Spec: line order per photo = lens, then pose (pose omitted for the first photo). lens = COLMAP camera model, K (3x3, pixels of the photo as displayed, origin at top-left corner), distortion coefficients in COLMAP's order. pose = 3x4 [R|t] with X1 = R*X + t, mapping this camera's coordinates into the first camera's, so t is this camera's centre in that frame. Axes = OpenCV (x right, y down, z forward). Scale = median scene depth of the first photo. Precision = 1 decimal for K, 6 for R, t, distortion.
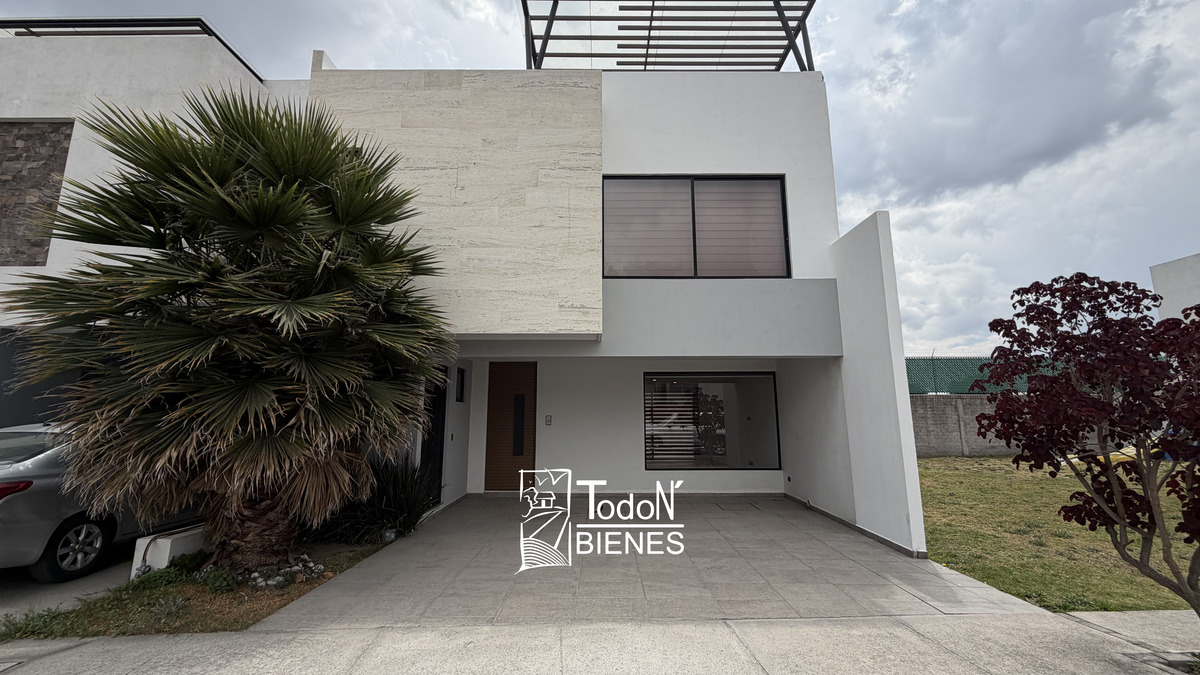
lens RADIAL K [[478.1, 0, 607.4], [0, 478.1, 337.5], [0, 0, 1]] dist [-0.001095, 0.000280]
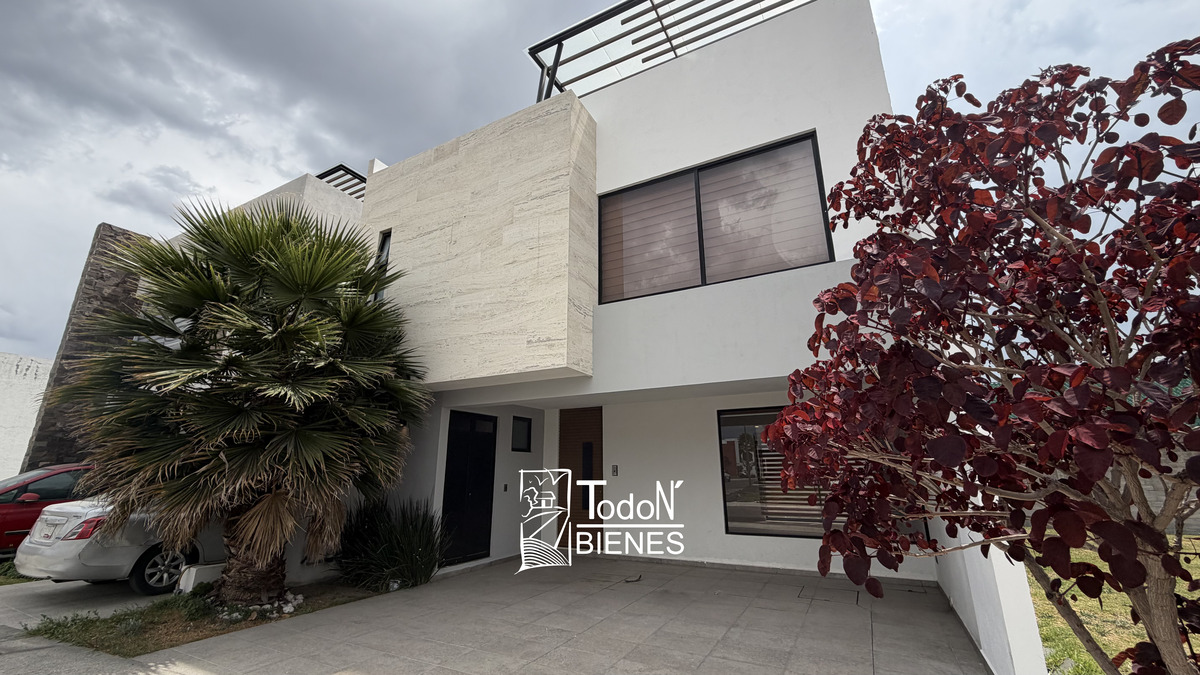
lens RADIAL K [[478.1, 0, 600.7], [0, 478.1, 338.1], [0, 0, 1]] dist [-0.001095, 0.000280]
pose [[0.881496, -0.129375, -0.454122, 0.433044], [0.081272, 0.988950, -0.123986, 0.051269], [0.465145, 0.072385, 0.882270, 0.247142]]
